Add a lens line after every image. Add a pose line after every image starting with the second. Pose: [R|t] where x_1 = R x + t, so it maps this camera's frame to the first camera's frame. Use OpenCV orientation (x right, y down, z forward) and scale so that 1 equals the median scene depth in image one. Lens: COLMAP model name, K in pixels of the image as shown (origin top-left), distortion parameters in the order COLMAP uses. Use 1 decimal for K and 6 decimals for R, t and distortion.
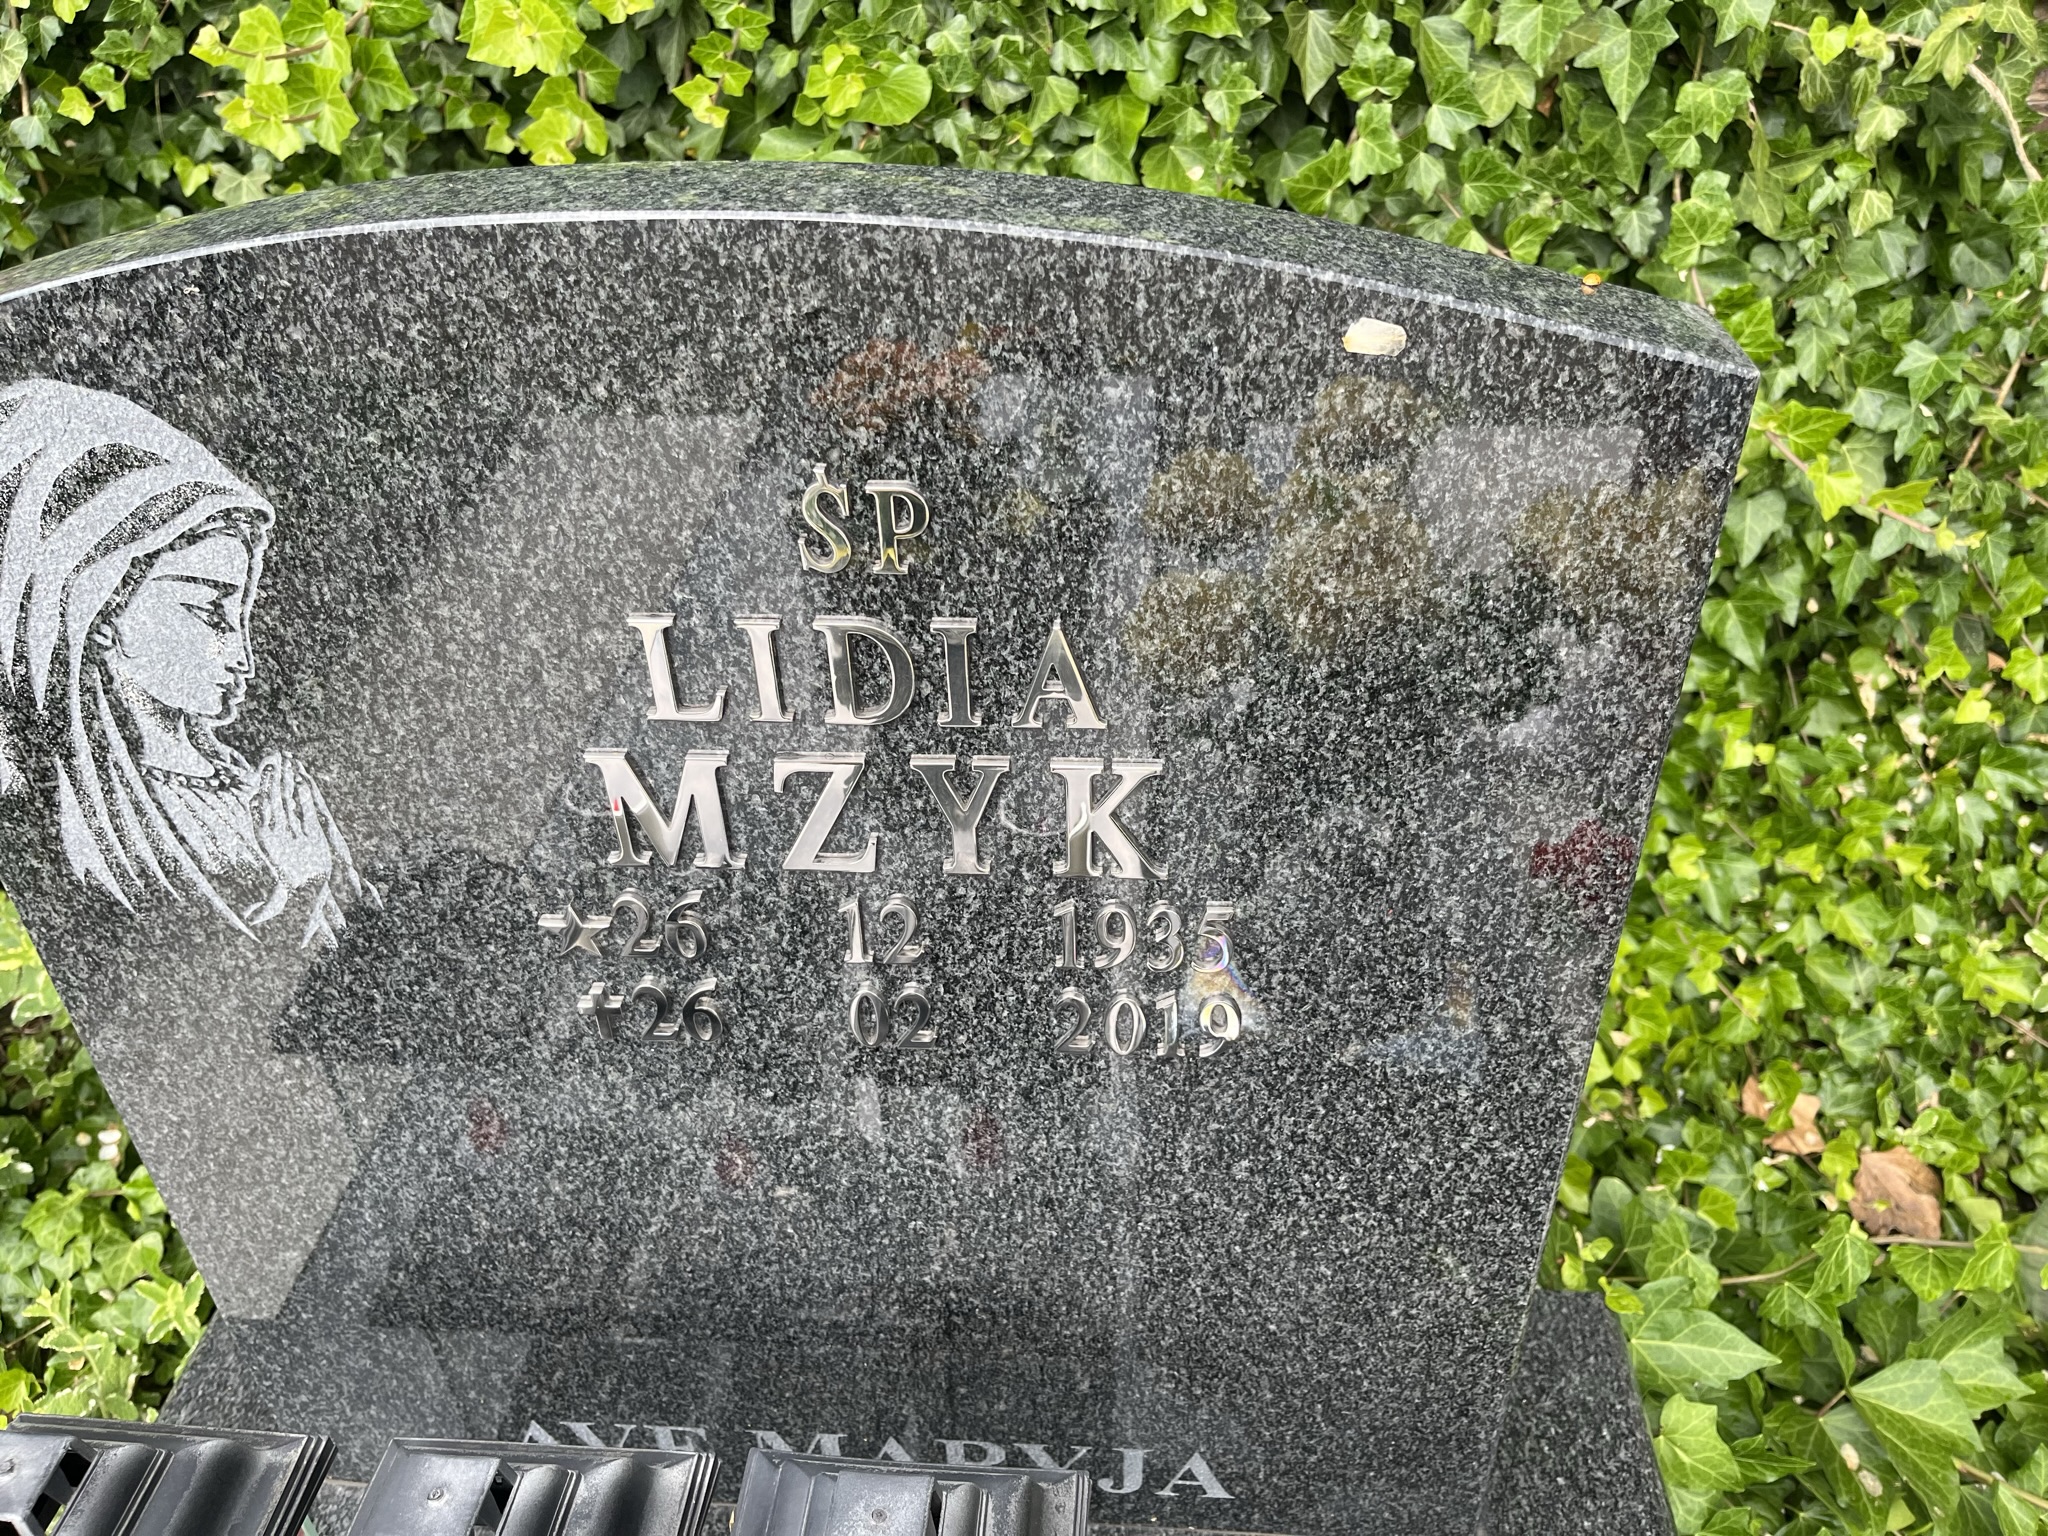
lens RADIAL K [[1577.6, 0, 1024.0], [0, 1577.6, 768.0], [0, 0, 1]] dist [0.037472, -0.063424]
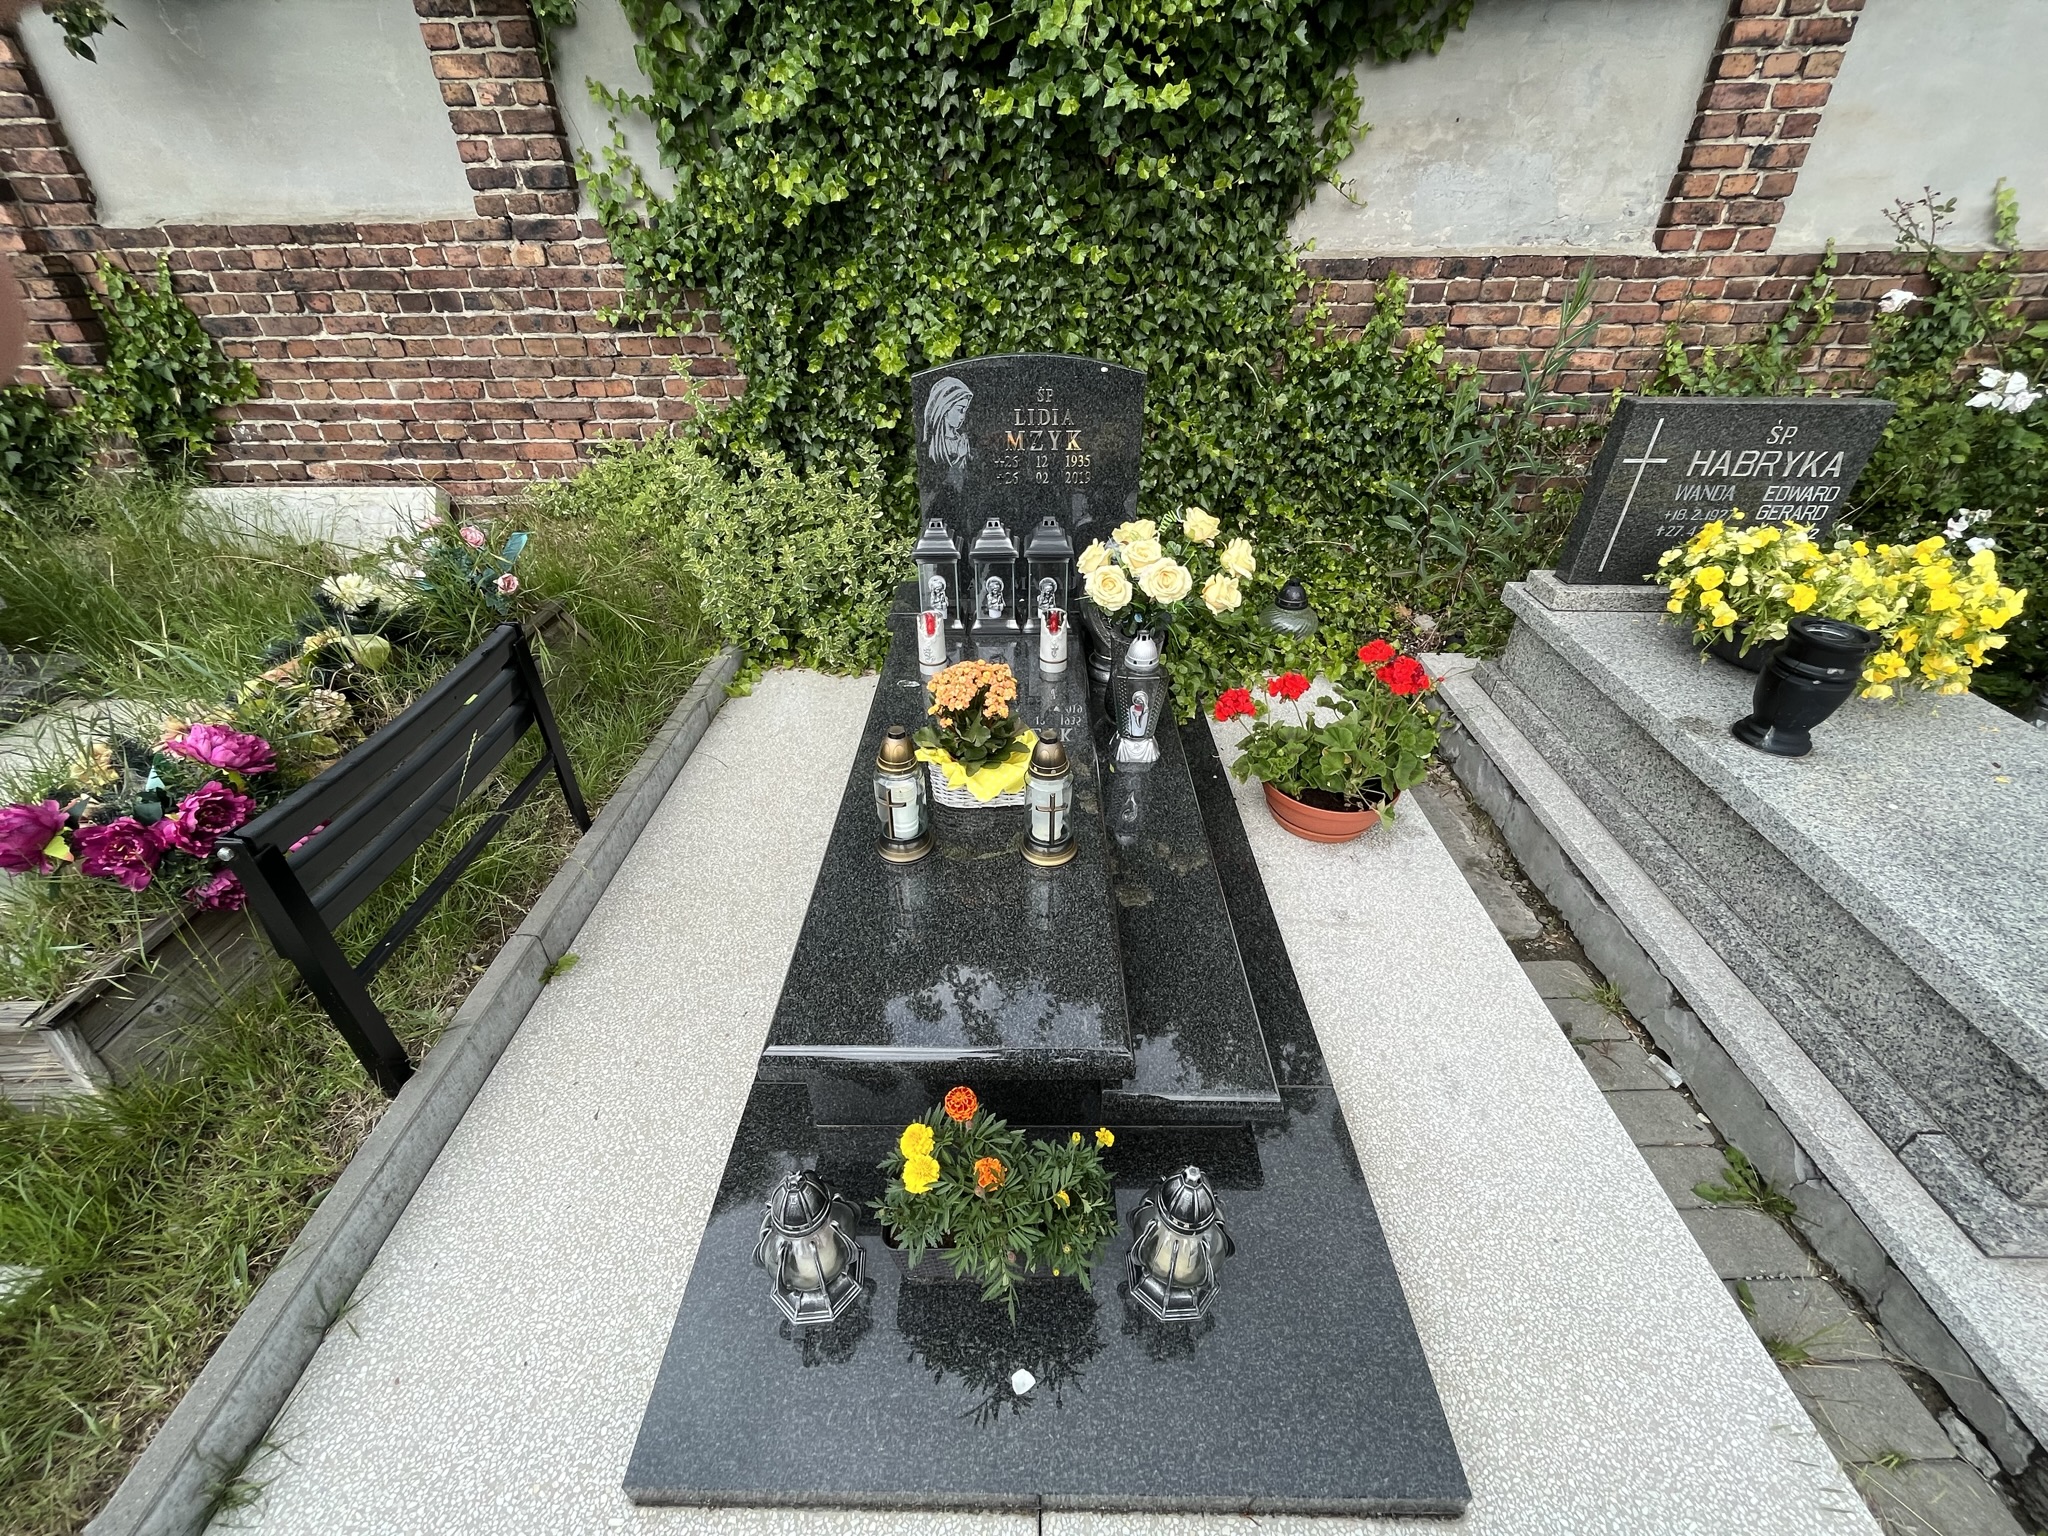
lens RADIAL K [[827.9, 0, 1024.0], [0, 827.9, 768.0], [0, 0, 1]] dist [-0.015398, 0.004902]
pose [[0.996702, -0.030114, 0.075359, -0.226935], [0.030729, 0.999503, -0.007022, 0.693296], [-0.075110, 0.009315, 0.997132, -1.252862]]
